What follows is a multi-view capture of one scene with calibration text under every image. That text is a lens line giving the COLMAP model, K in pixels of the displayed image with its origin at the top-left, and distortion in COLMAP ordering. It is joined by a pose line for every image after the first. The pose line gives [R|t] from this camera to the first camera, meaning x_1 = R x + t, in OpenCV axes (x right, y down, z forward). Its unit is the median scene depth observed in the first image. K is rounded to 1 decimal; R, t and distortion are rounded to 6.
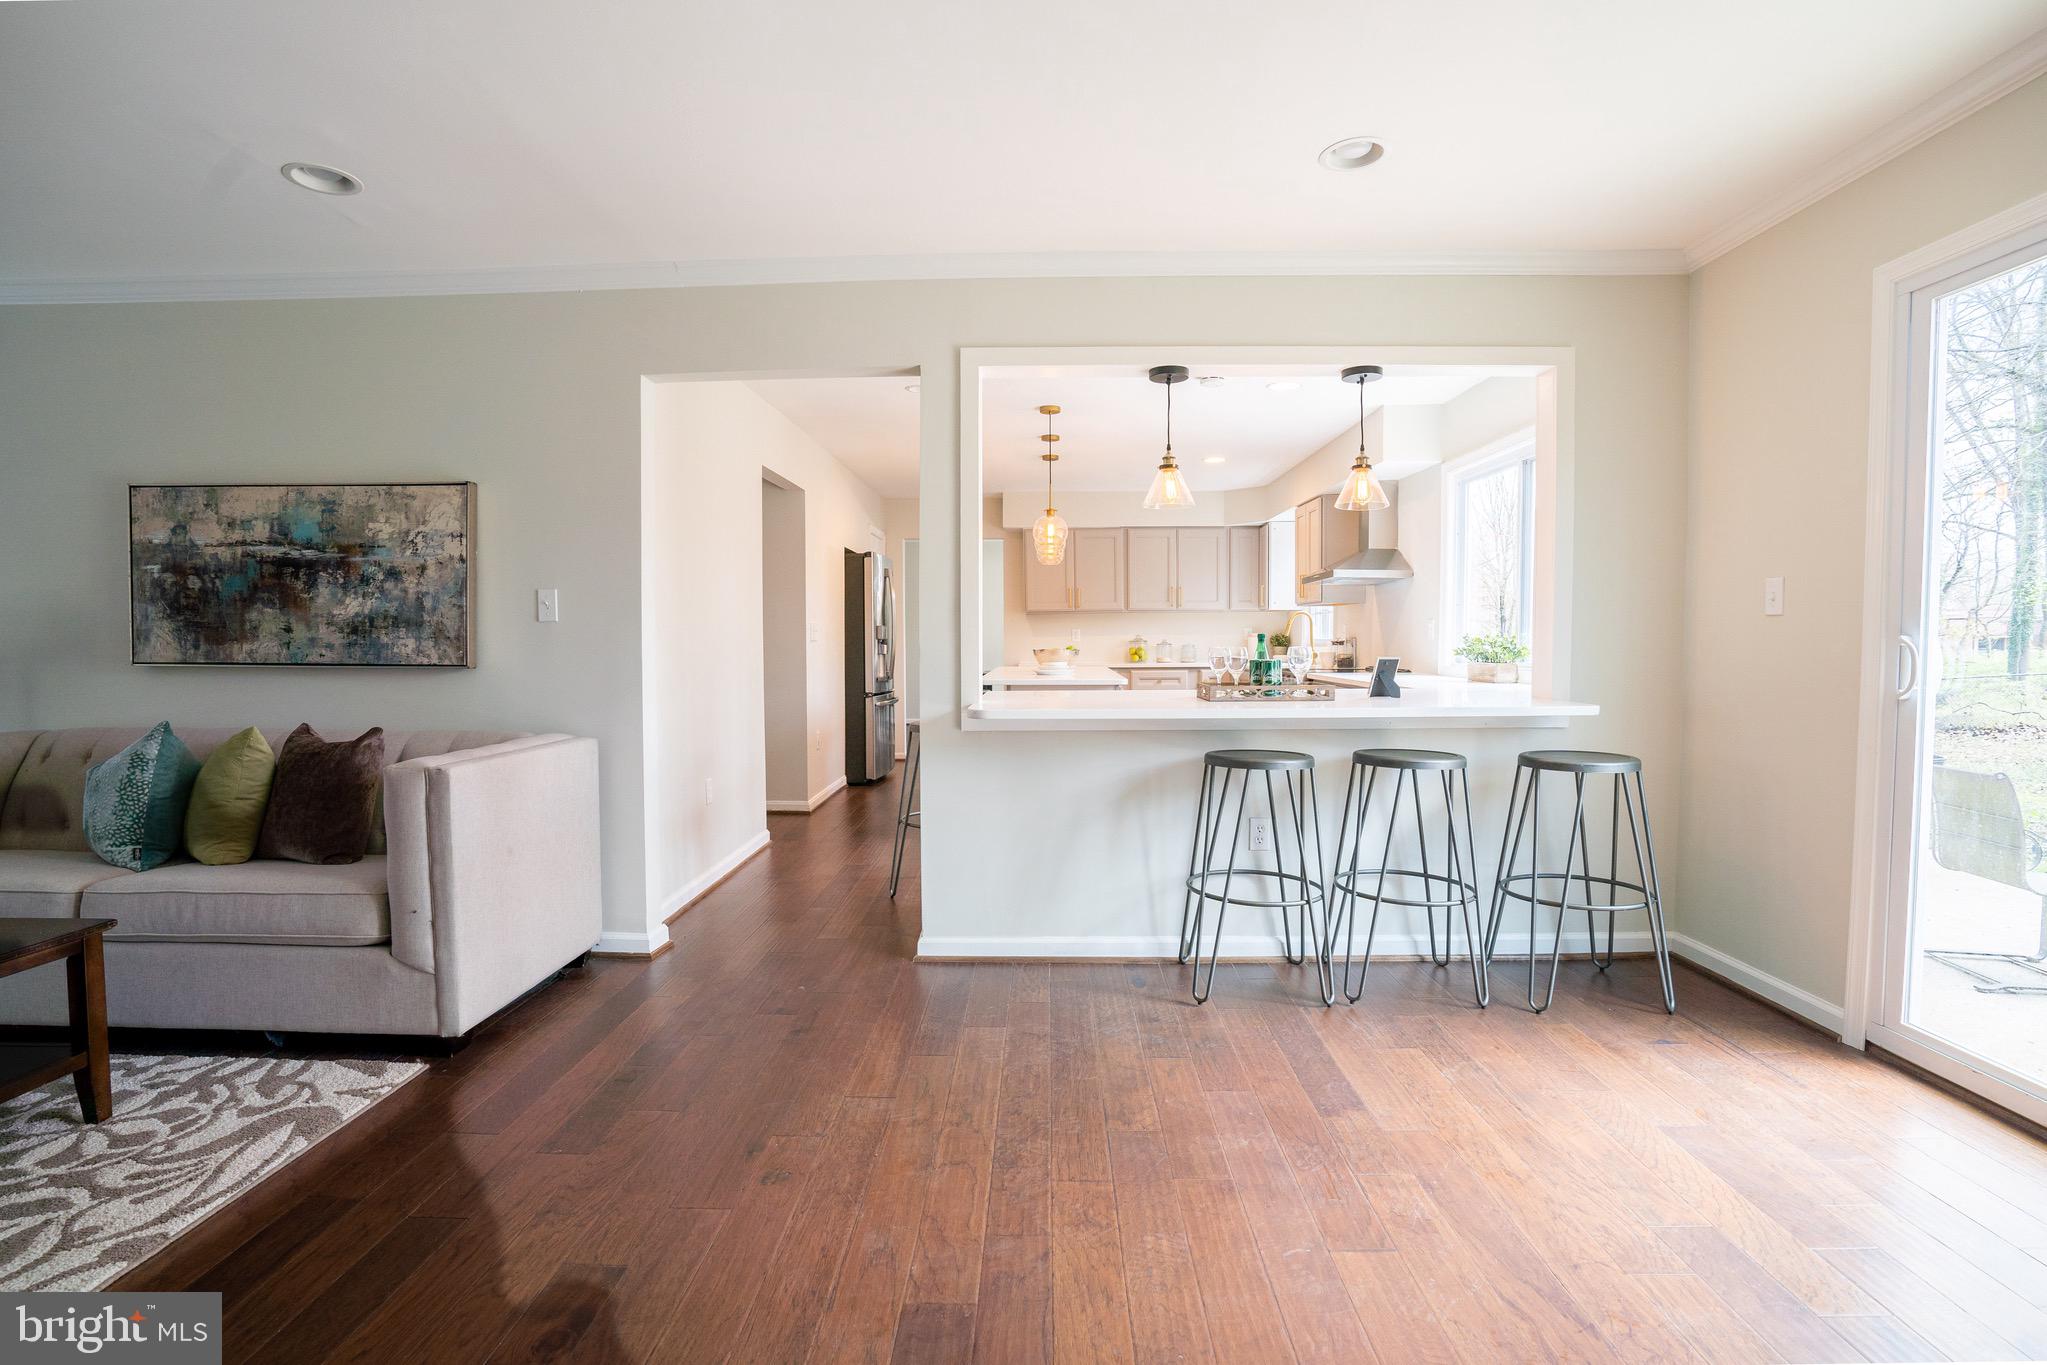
lens RADIAL K [[953.0, 0, 1027.8], [0, 953.0, 678.6], [0, 0, 1]] dist [-0.032710, 0.003631]
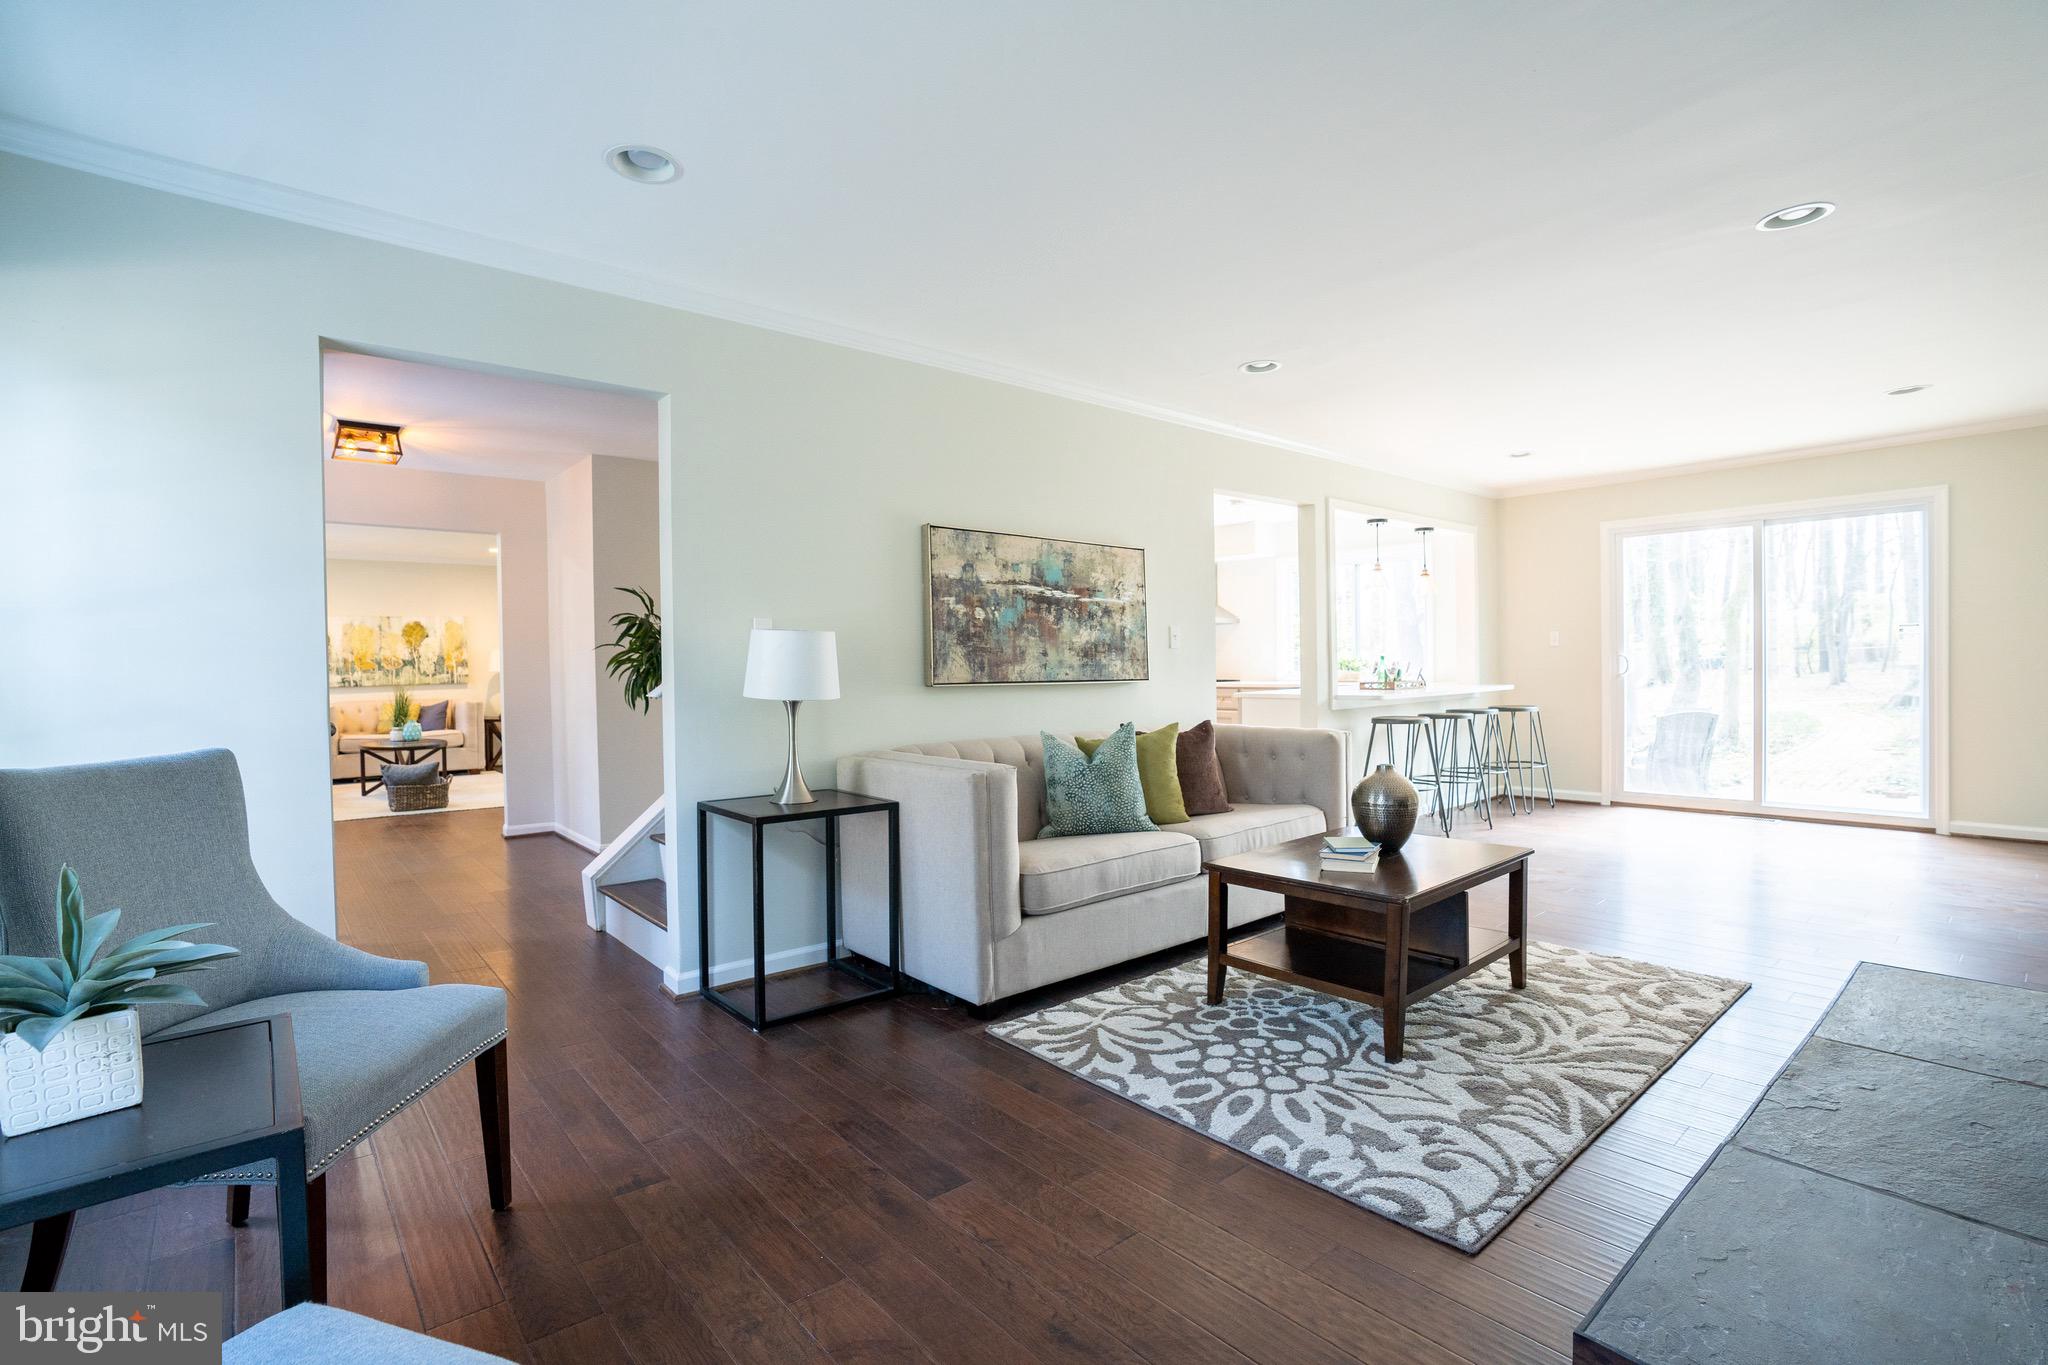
lens RADIAL K [[953.4, 0, 1039.4], [0, 953.4, 667.1], [0, 0, 1]] dist [-0.032710, 0.003631]
pose [[0.726477, -0.011709, 0.687091, -1.672090], [0.044421, 0.998564, -0.029951, 0.002767], [-0.685754, 0.052280, 0.725953, 0.088894]]
